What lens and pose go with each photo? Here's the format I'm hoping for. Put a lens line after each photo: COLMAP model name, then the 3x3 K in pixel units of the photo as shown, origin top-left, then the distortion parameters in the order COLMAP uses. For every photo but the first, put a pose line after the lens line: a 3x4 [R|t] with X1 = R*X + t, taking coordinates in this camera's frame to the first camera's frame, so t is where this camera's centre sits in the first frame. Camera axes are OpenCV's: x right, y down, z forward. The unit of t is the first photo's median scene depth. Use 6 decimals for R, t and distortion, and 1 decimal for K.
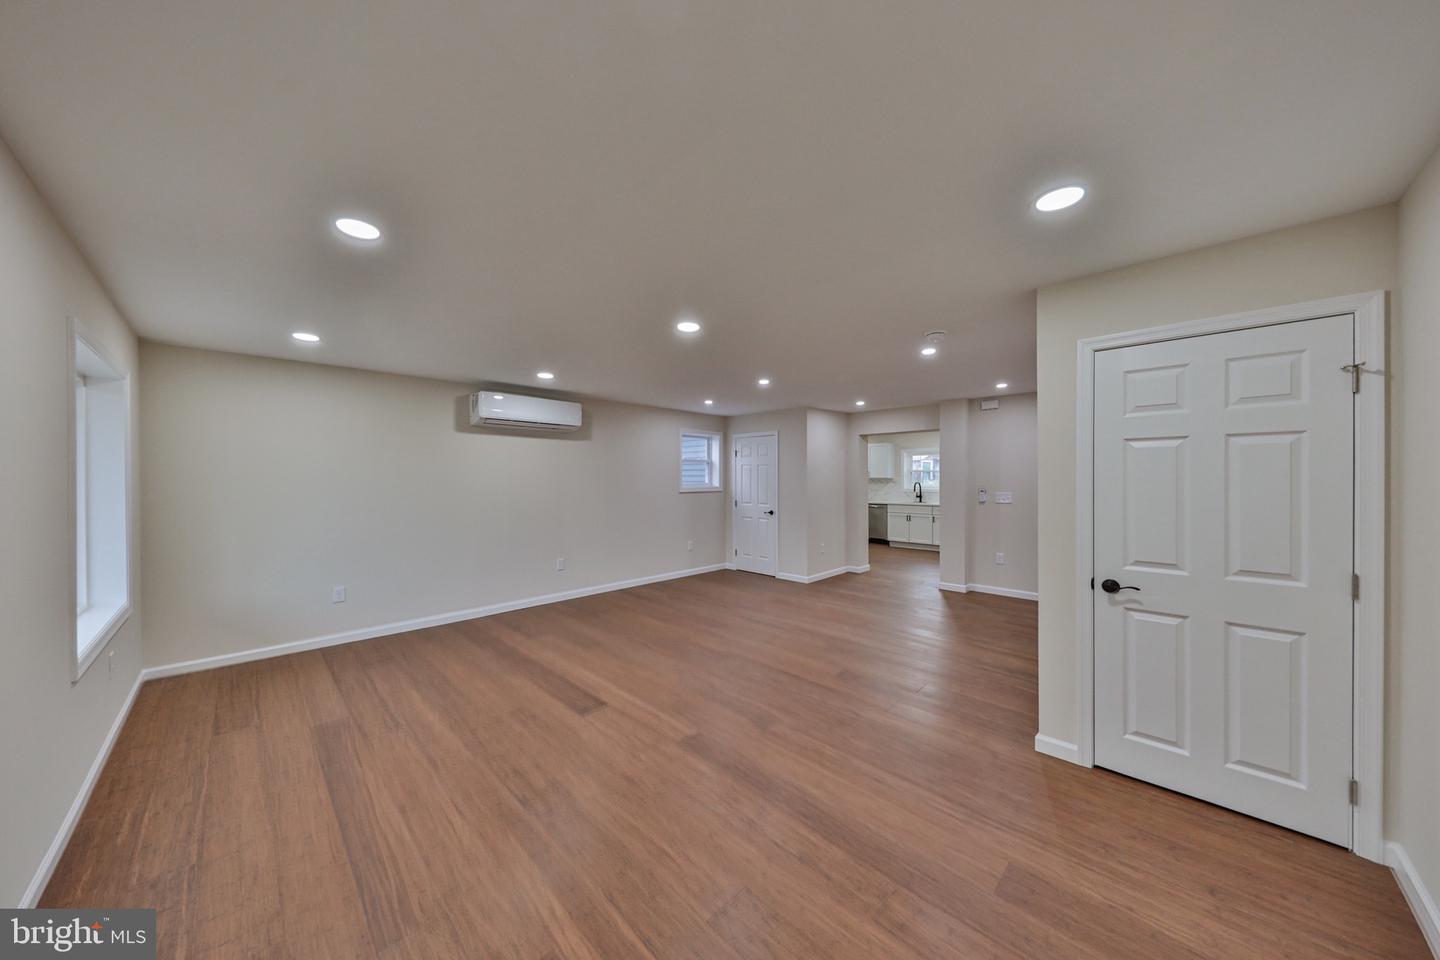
lens RADIAL K [[487.2, 0, 715.8], [0, 487.2, 479.5], [0, 0, 1]] dist [0.024104, -0.008081]
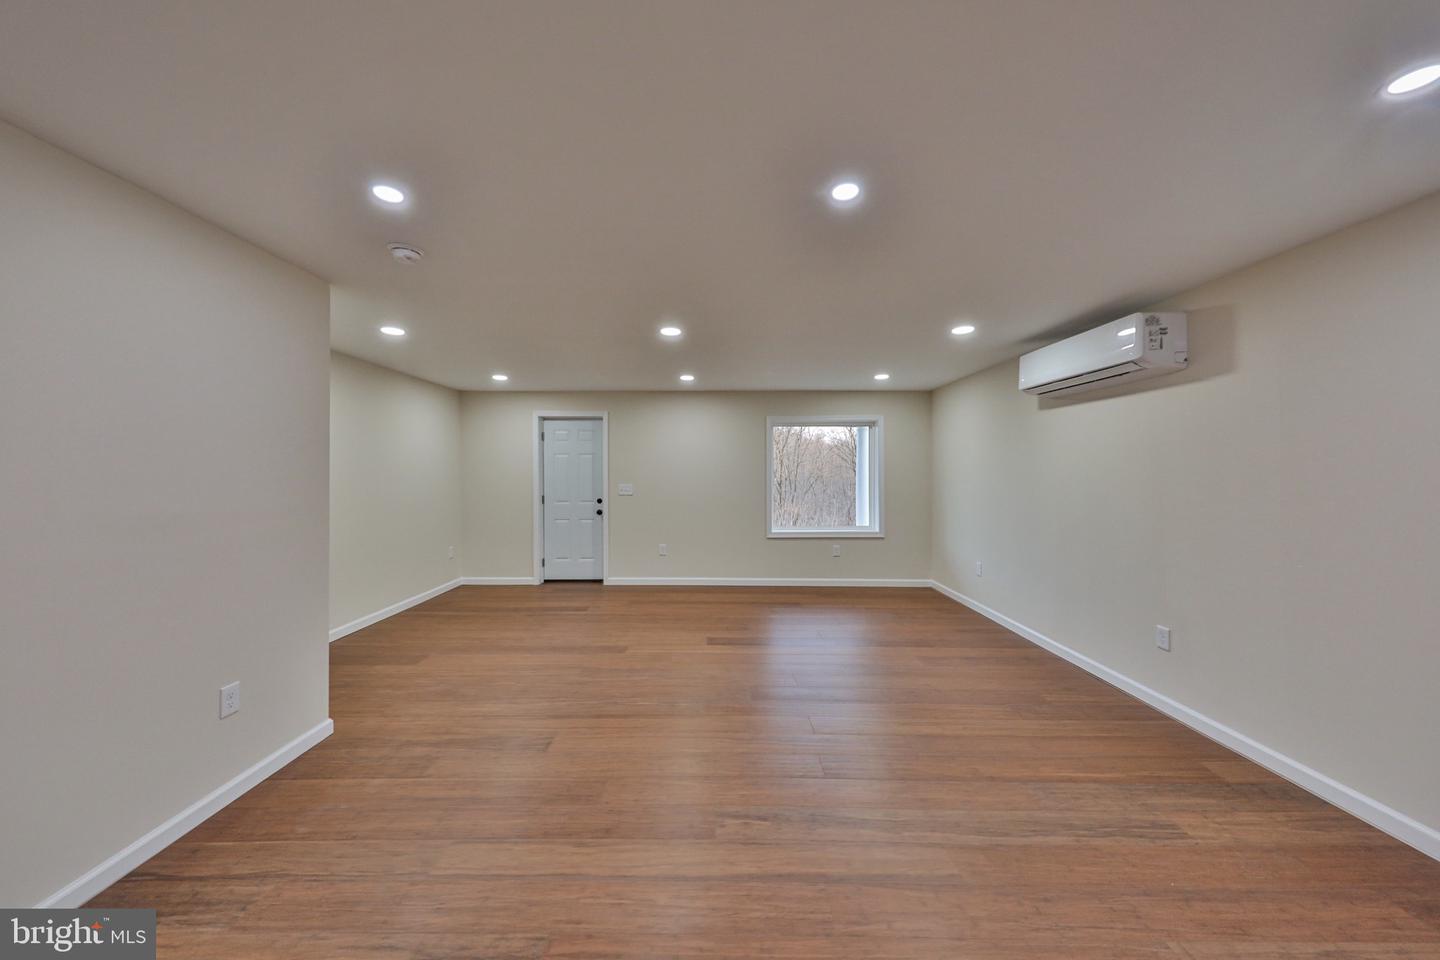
lens RADIAL K [[490.3, 0, 718.9], [0, 490.3, 473.0], [0, 0, 1]] dist [0.006145, -0.000327]
pose [[-0.711615, 0.002641, -0.702564, 0.592110], [0.002473, 0.999996, 0.001254, 0.002845], [0.702565, -0.000845, -0.711619, 1.715816]]
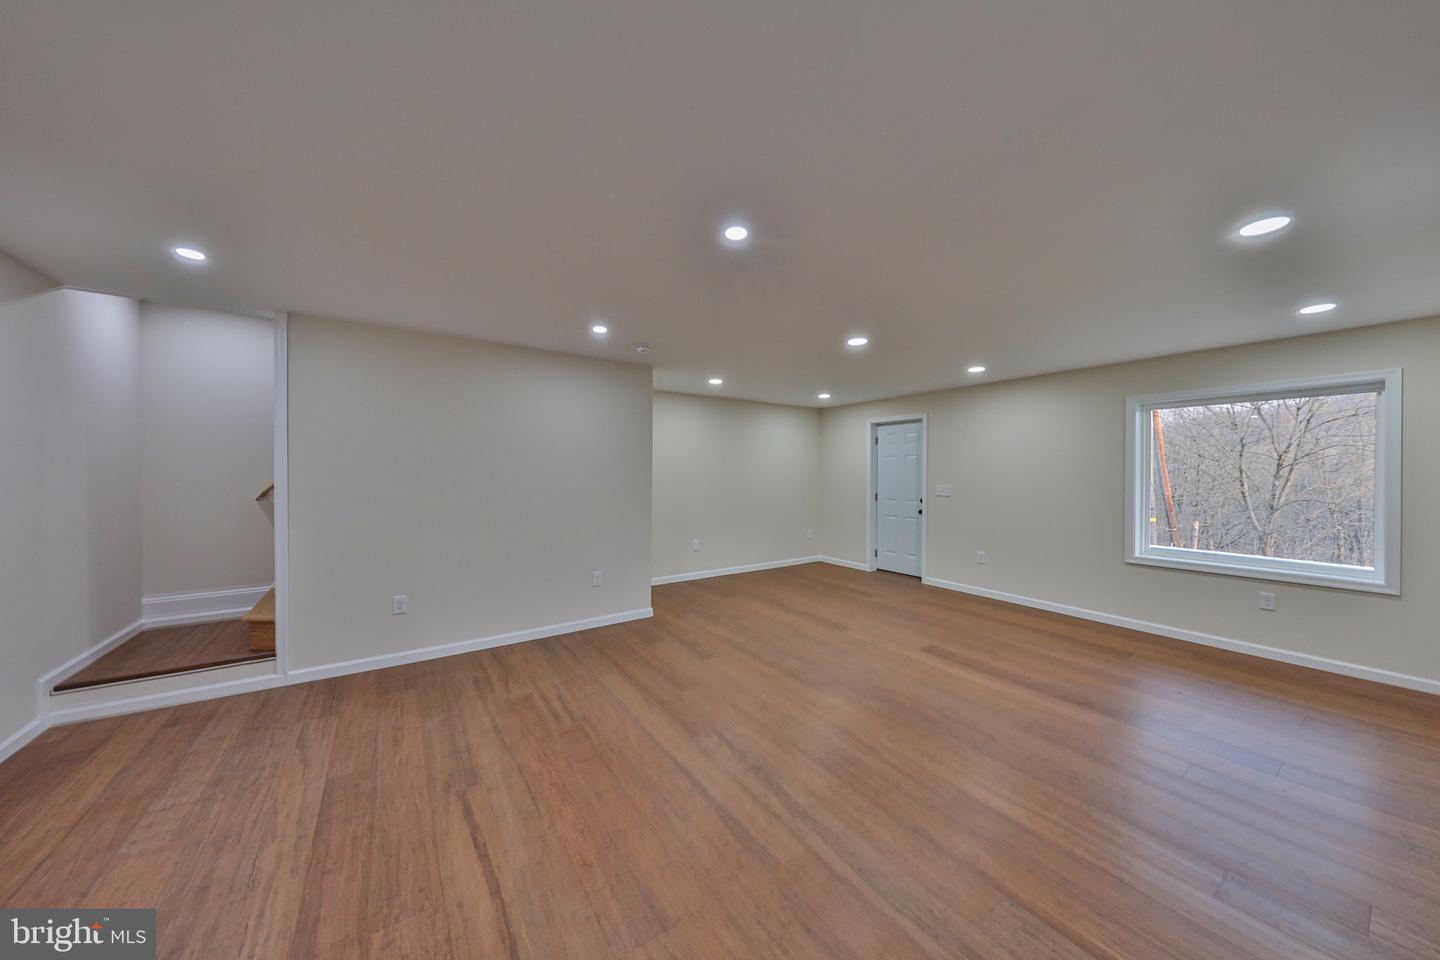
lens RADIAL K [[476.0, 0, 724.9], [0, 476.0, 474.4], [0, 0, 1]] dist [0.008585, -0.001874]
pose [[-0.984188, -0.004472, 0.177072, 0.049641], [-0.004251, 0.999990, 0.001630, 0.007621], [-0.177078, 0.000851, -0.984197, 2.024048]]
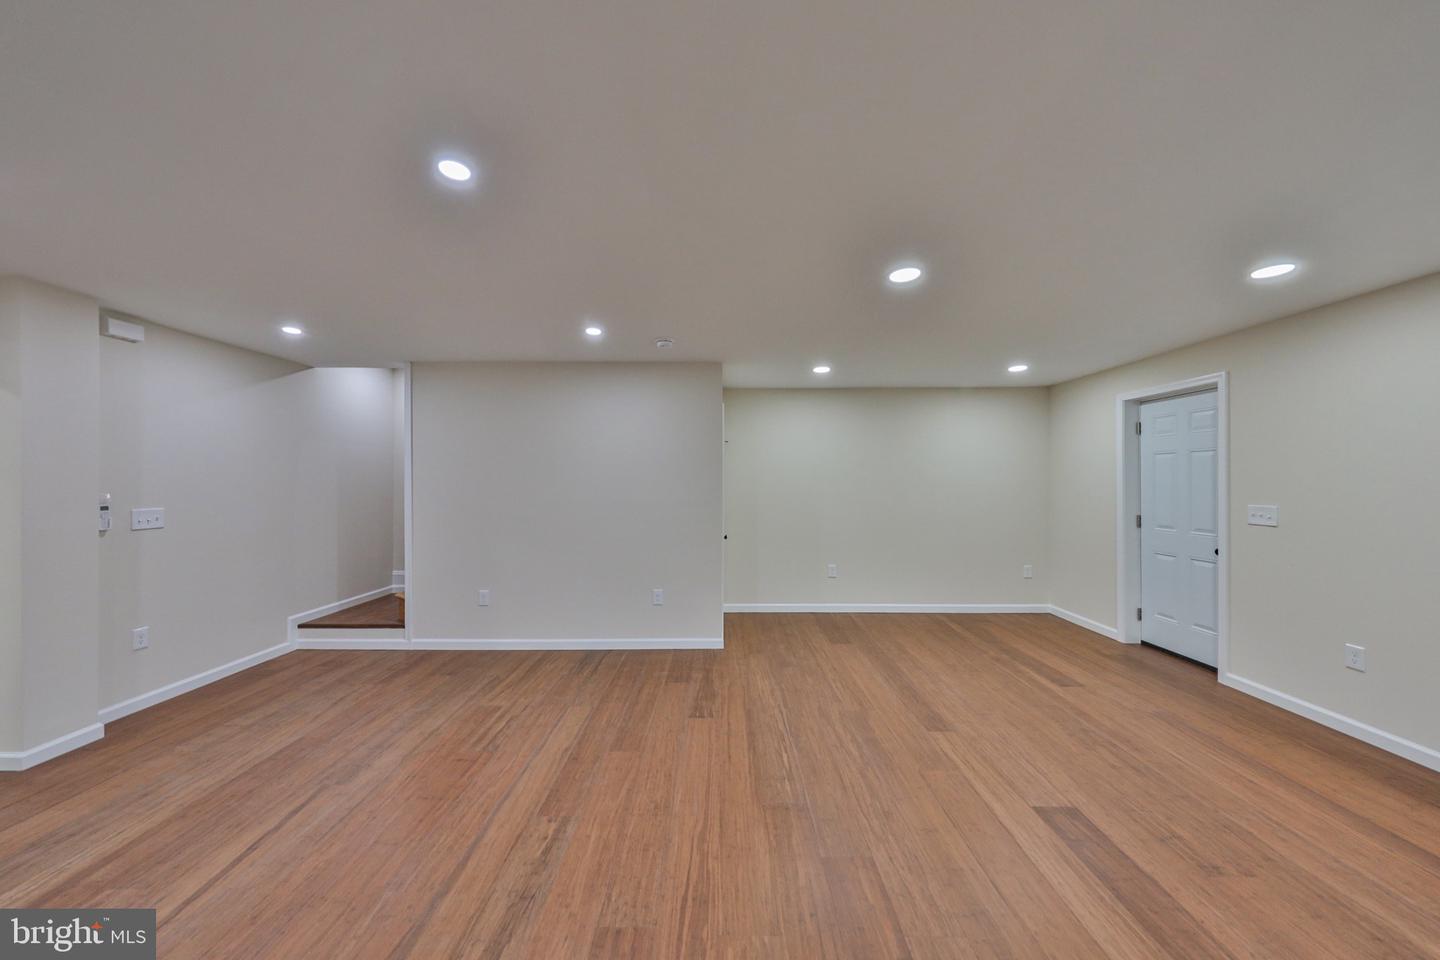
lens RADIAL K [[487.2, 0, 715.8], [0, 487.2, 479.5], [0, 0, 1]] dist [0.024104, -0.008081]
pose [[-0.703054, 0.001668, 0.711135, -0.354389], [0.000836, 0.999998, -0.001518, -0.002526], [-0.711136, -0.000473, -0.703054, 1.595280]]
